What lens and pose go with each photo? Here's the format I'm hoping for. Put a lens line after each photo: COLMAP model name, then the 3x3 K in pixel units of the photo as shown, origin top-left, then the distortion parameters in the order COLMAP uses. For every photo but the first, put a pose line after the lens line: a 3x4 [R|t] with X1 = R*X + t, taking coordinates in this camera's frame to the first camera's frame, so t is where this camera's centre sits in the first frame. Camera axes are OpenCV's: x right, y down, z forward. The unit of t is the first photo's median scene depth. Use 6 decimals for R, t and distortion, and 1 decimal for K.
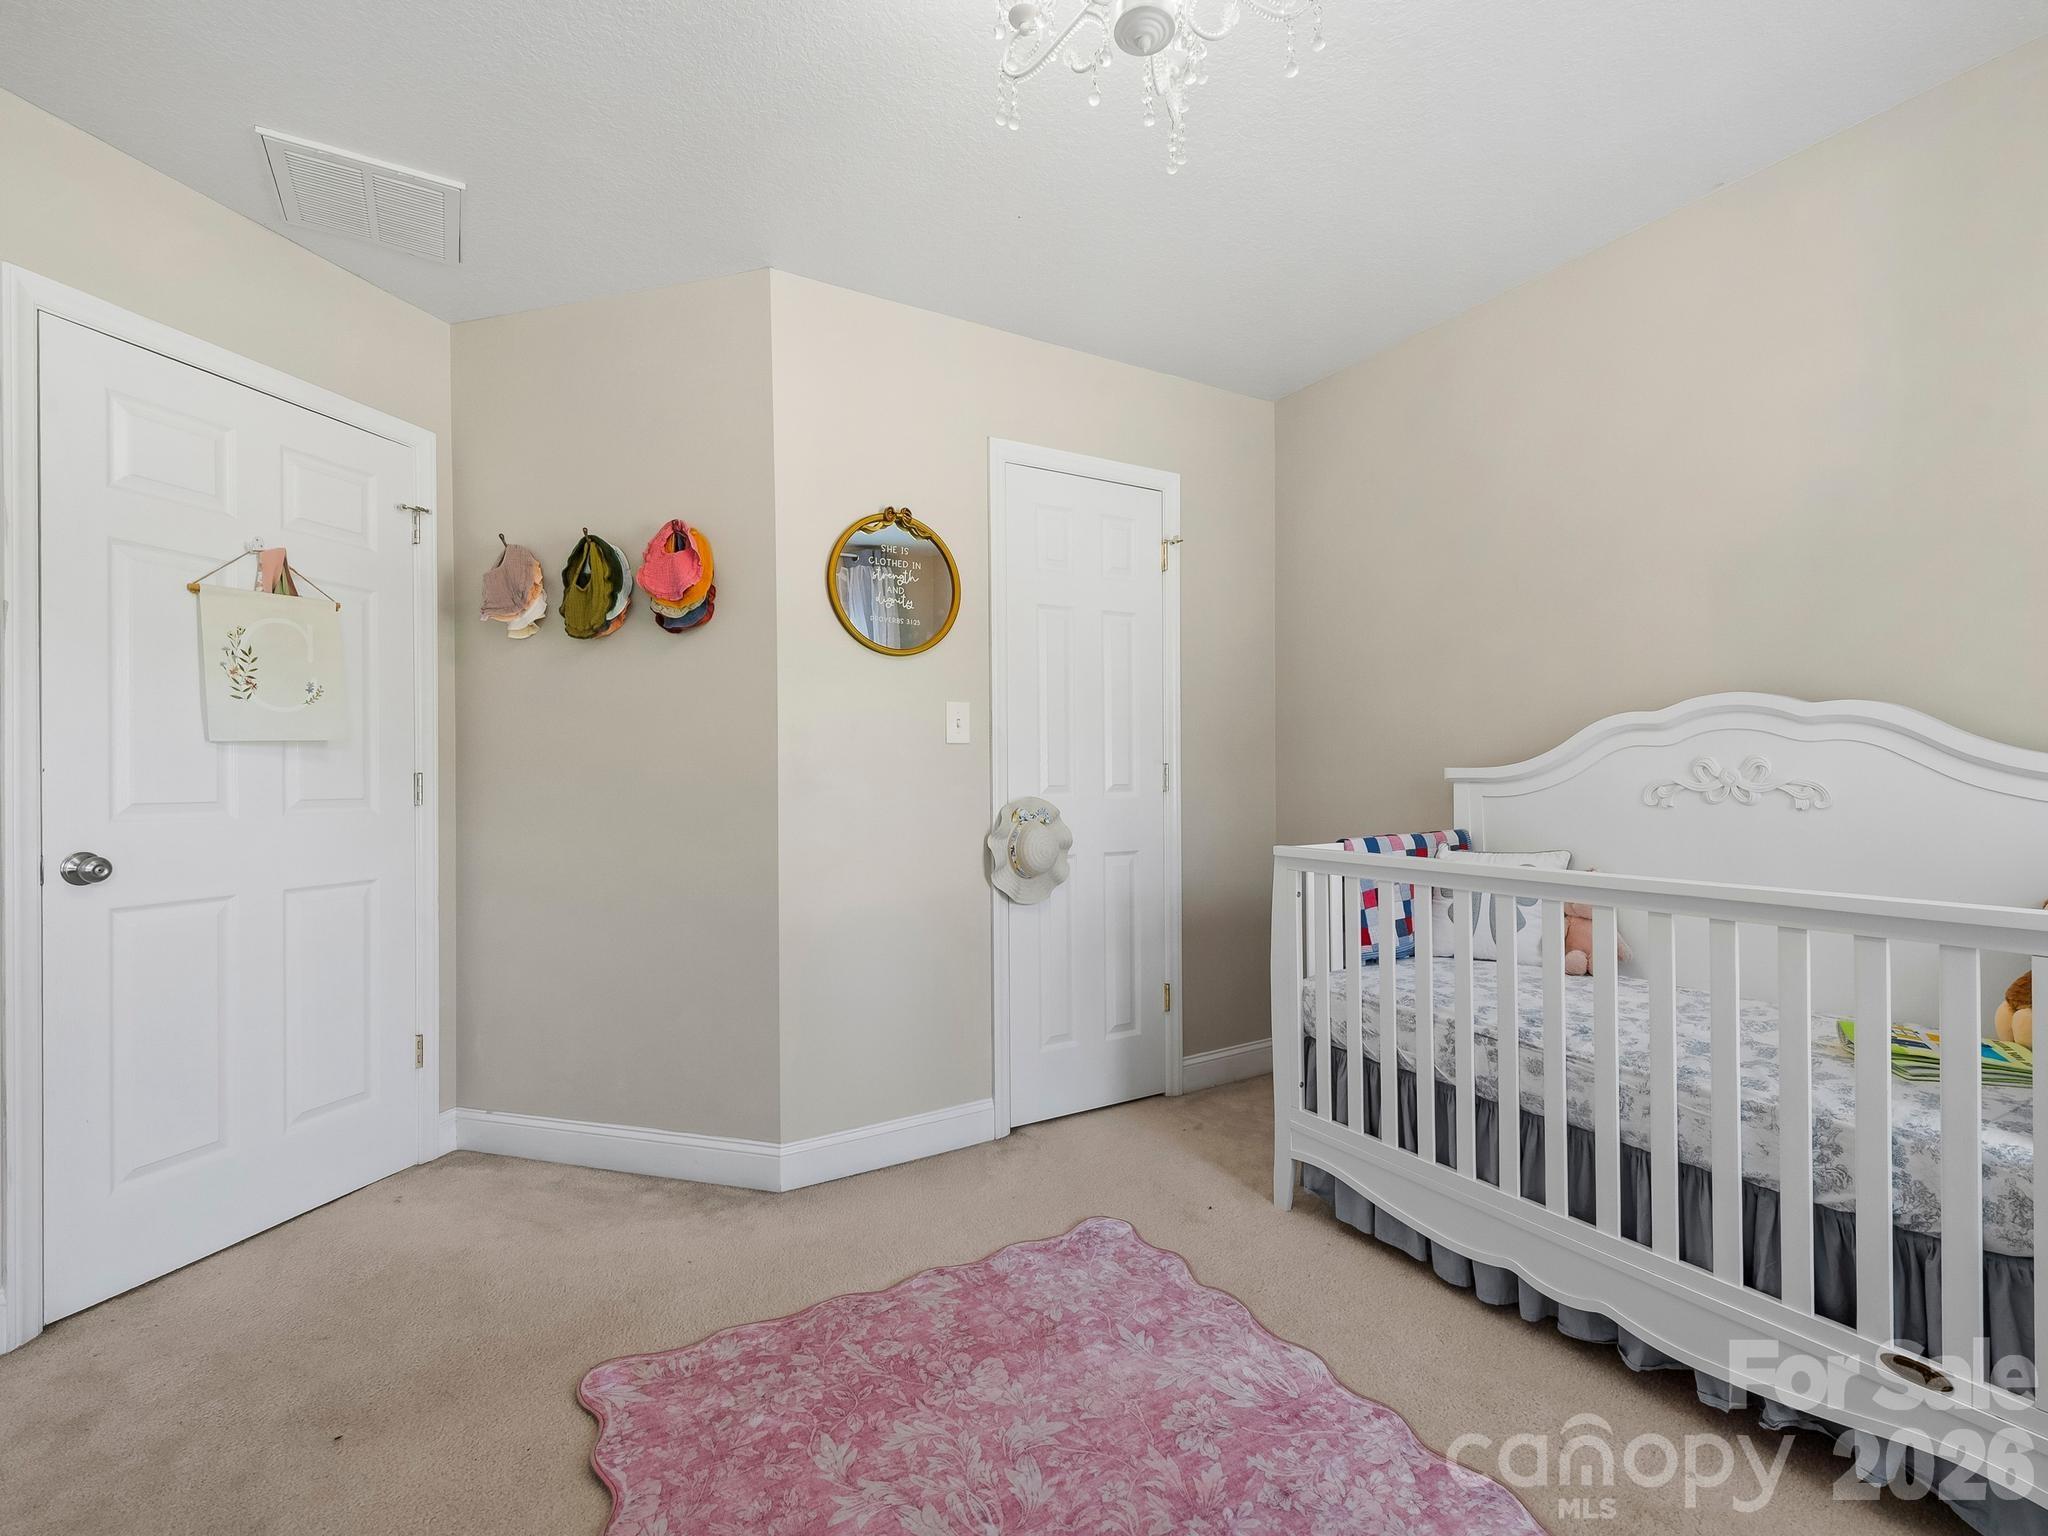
lens RADIAL K [[924.7, 0, 1033.0], [0, 924.7, 774.3], [0, 0, 1]] dist [0.010496, -0.001696]
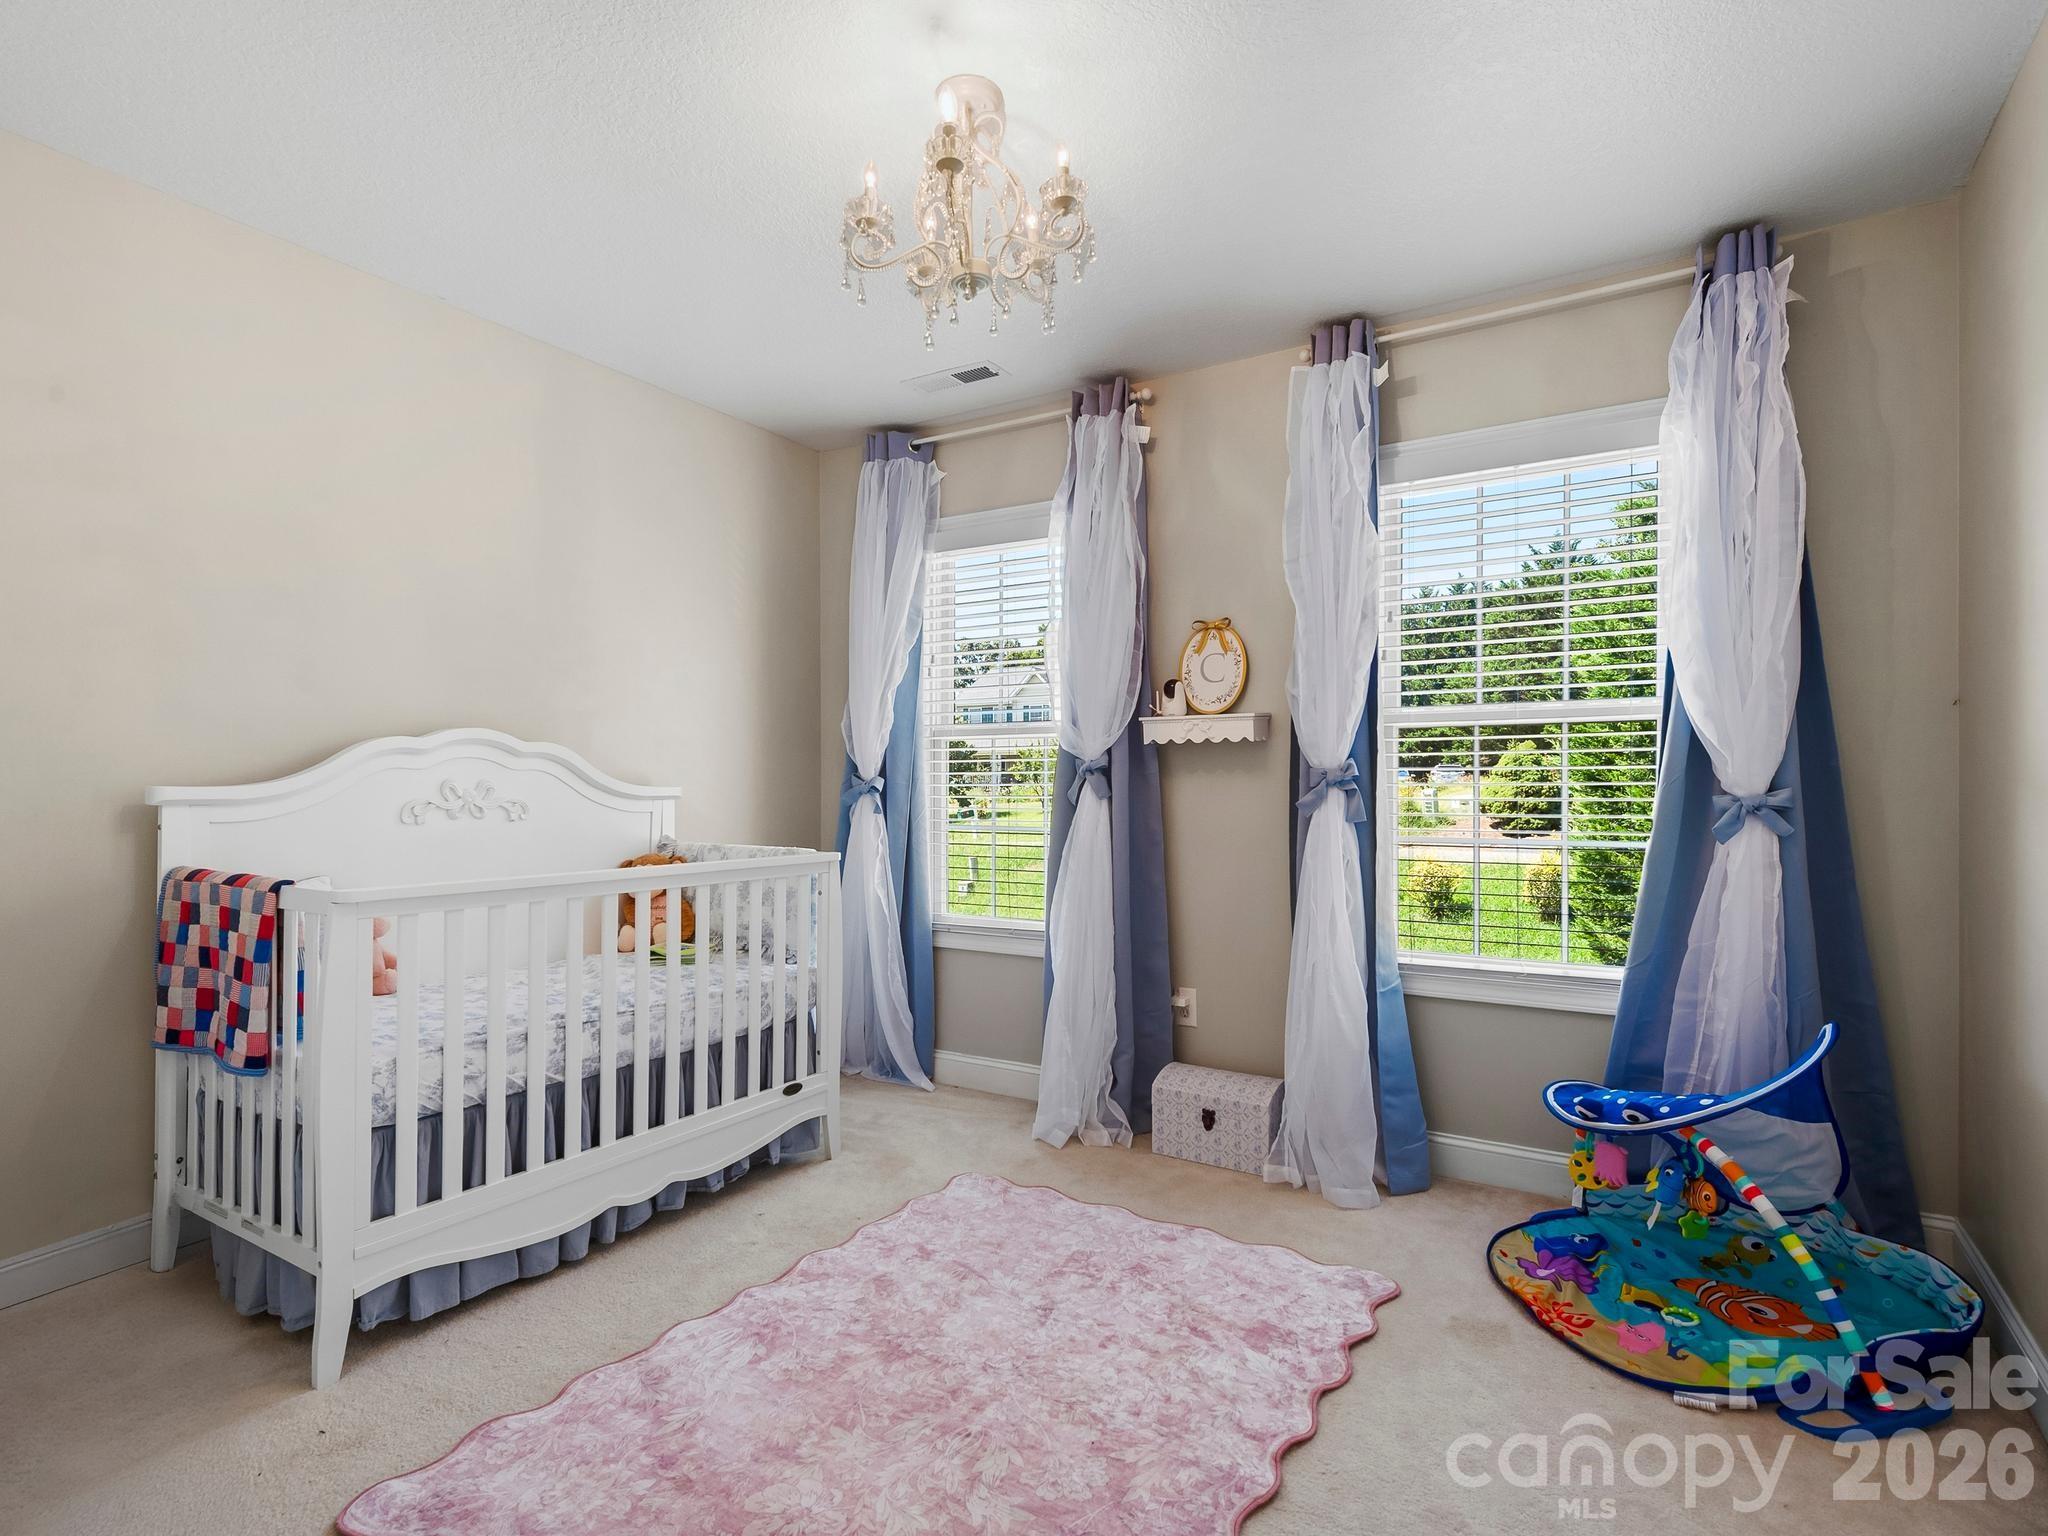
lens RADIAL K [[1007.8, 0, 1032.8], [0, 1007.8, 775.1], [0, 0, 1]] dist [0.001423, -0.001744]
pose [[-0.444139, 0.014605, 0.895839, -0.834923], [0.001007, 0.999875, -0.015802, -0.003745], [-0.895957, -0.006117, -0.444098, 1.008322]]
